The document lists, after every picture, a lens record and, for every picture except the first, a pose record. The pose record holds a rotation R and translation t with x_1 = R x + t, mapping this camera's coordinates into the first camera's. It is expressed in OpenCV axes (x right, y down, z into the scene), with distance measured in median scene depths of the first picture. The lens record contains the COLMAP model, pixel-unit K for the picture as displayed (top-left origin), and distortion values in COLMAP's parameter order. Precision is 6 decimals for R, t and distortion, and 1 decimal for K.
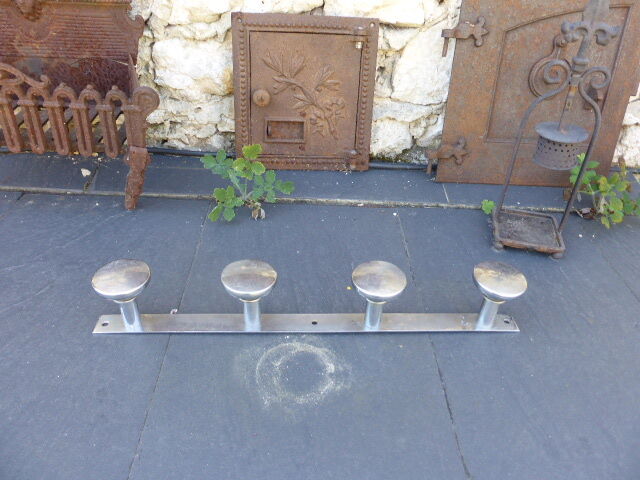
lens RADIAL K [[512.6, 0, 320.0], [0, 512.6, 240.0], [0, 0, 1]] dist [-0.085064, 0.053984]
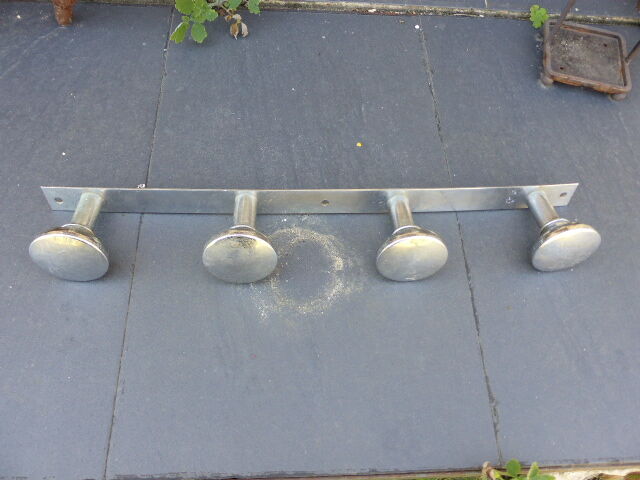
lens RADIAL K [[512.6, 0, 320.0], [0, 512.6, 240.0], [0, 0, 1]] dist [-0.085064, 0.053984]
pose [[0.999634, -0.006330, 0.026308, -0.023817], [-0.006577, 0.886257, 0.463148, -0.131108], [-0.026247, -0.463151, 0.885890, 0.211089]]
